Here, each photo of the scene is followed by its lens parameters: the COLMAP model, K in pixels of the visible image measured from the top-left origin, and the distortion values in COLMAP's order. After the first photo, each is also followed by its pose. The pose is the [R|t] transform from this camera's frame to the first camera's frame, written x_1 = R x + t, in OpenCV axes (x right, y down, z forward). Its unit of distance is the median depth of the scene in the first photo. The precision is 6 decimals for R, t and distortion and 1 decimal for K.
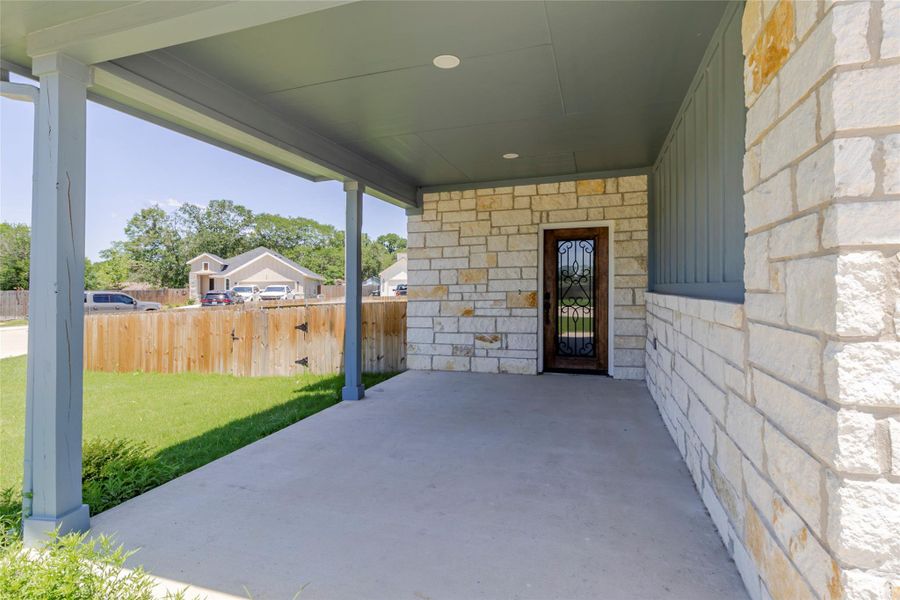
lens RADIAL K [[456.8, 0, 447.1], [0, 456.8, 291.3], [0, 0, 1]] dist [0.006204, 0.000199]
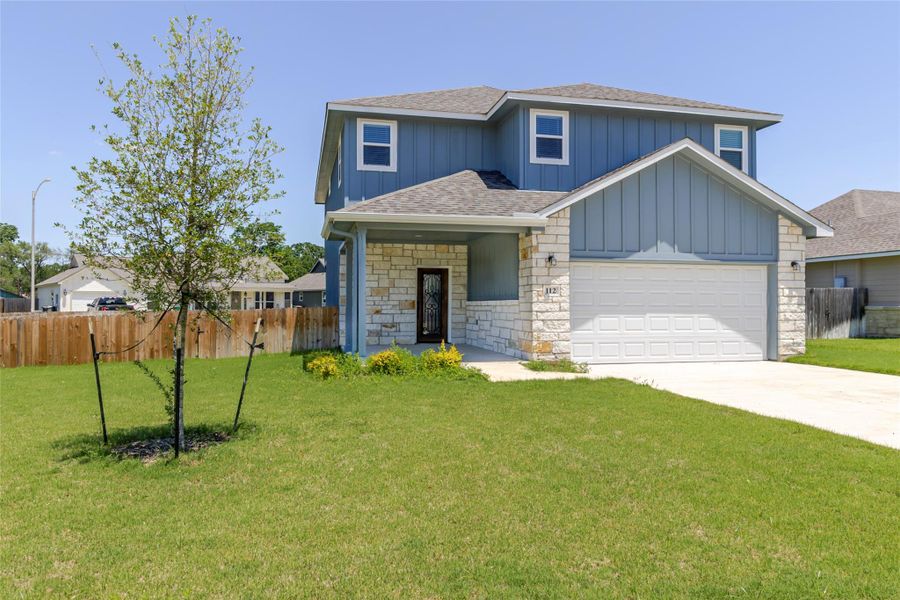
lens RADIAL K [[656.2, 0, 450.1], [0, 656.2, 305.4], [0, 0, 1]] dist [0.011654, 0.004899]
pose [[0.847760, 0.013428, 0.530210, -1.104932], [-0.007017, 0.999876, -0.014102, 0.057003], [-0.530334, 0.008234, 0.847749, -1.363858]]
